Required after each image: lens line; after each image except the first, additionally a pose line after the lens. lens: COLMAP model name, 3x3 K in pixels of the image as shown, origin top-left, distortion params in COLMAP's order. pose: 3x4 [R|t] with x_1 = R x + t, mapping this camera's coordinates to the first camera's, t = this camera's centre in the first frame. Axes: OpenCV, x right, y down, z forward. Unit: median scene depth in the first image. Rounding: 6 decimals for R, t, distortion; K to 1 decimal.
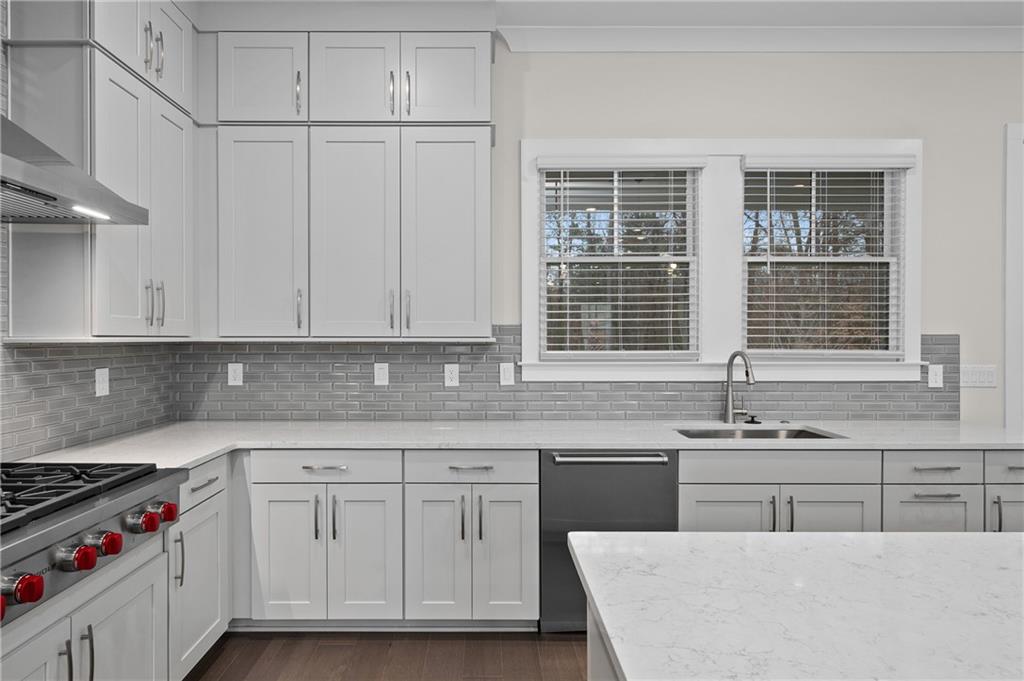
lens RADIAL K [[562.9, 0, 491.0], [0, 562.9, 340.8], [0, 0, 1]] dist [-0.000250, 0.002932]
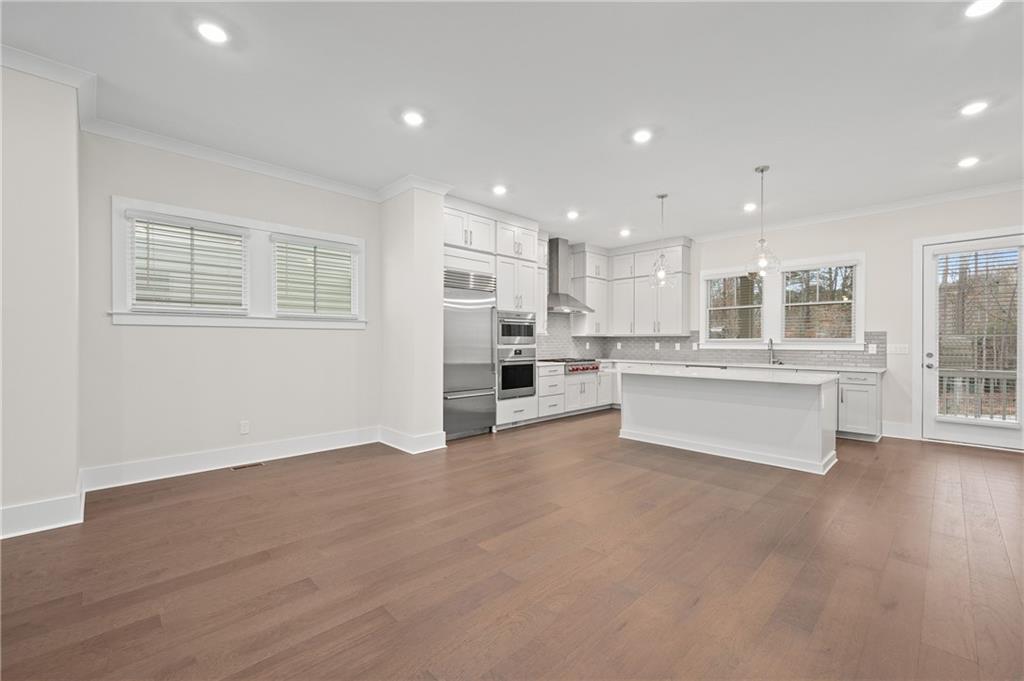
lens RADIAL K [[421.8, 0, 514.4], [0, 421.8, 344.5], [0, 0, 1]] dist [0.000474, 0.000323]
pose [[0.696682, 0.006166, -0.717354, 1.030003], [-0.004974, 0.999981, 0.003765, 0.045267], [0.717363, 0.000945, 0.696699, -1.379122]]
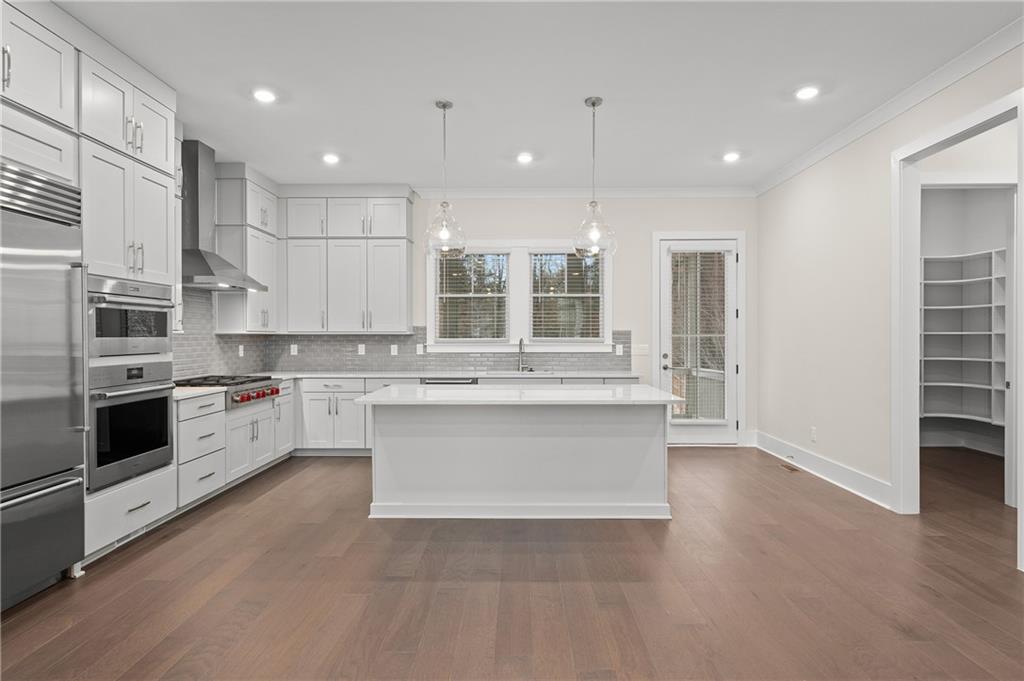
lens RADIAL K [[549.8, 0, 511.1], [0, 549.8, 339.4], [0, 0, 1]] dist [-0.000858, 0.005313]
pose [[0.999869, -0.001349, -0.016139, 0.416960], [0.001367, 0.999998, 0.001125, 0.020037], [0.016137, -0.001147, 0.999869, -1.106935]]
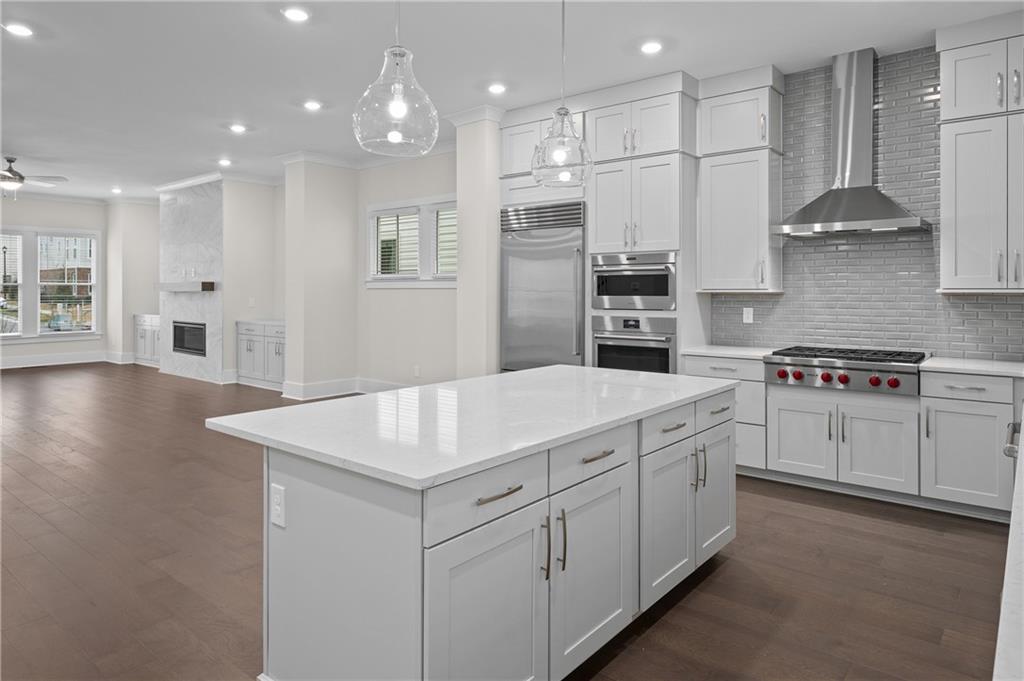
lens RADIAL K [[633.5, 0, 513.0], [0, 633.5, 285.3], [0, 0, 1]] dist [-0.004374, 0.000697]
pose [[-0.634947, -0.009015, -0.772503, 1.114163], [-0.006238, 0.999959, -0.006542, 0.000760], [0.772531, 0.000665, -0.634977, 0.817677]]
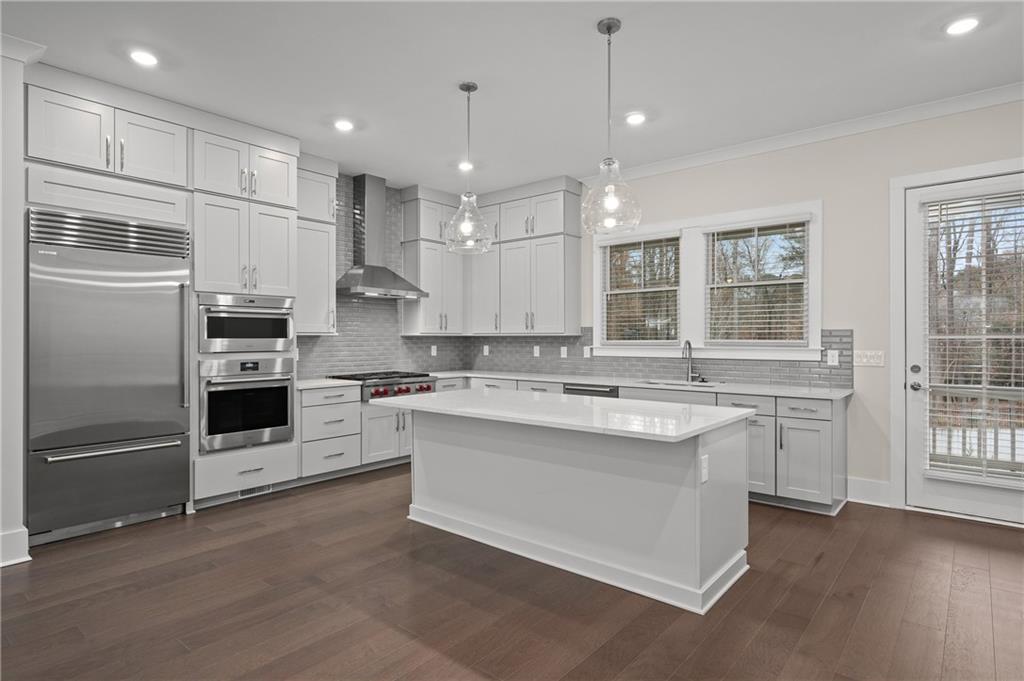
lens RADIAL K [[549.8, 0, 510.7], [0, 549.8, 339.5], [0, 0, 1]] dist [-0.000858, 0.005313]
pose [[0.763233, 0.000900, -0.646123, 1.089582], [-0.002393, 0.999996, -0.001434, 0.018847], [0.646119, 0.002641, 0.763232, -0.657722]]
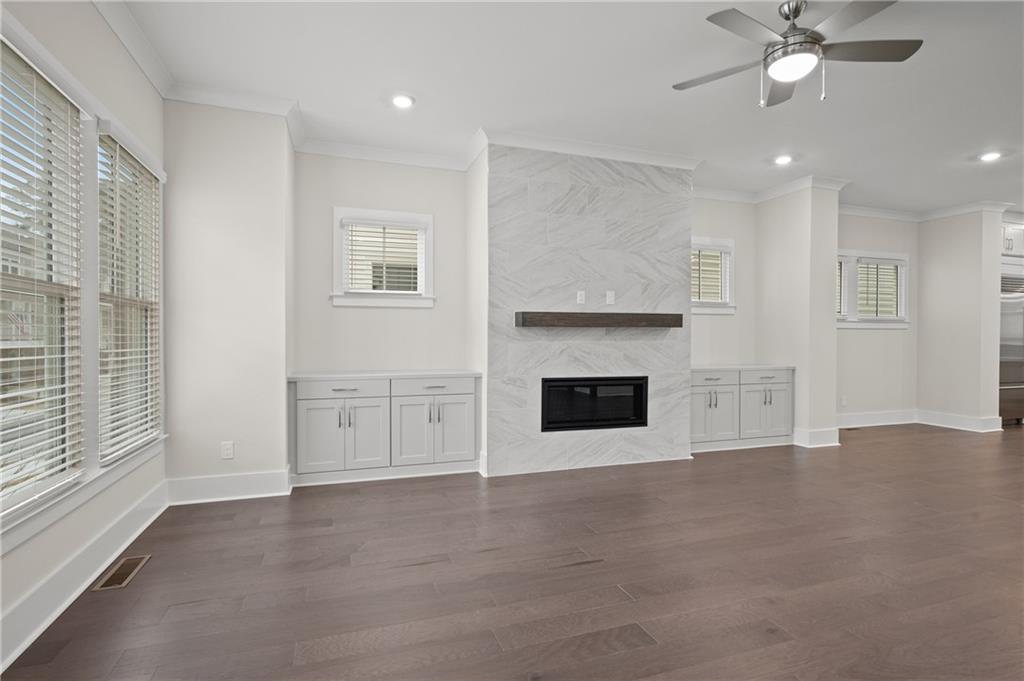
lens RADIAL K [[487.1, 0, 505.9], [0, 487.1, 339.8], [0, 0, 1]] dist [-0.004962, 0.000321]
pose [[0.309638, 0.019418, -0.950656, 1.042222], [-0.012017, 0.999792, 0.016507, 0.033917], [0.950779, 0.006313, 0.309807, -3.178772]]
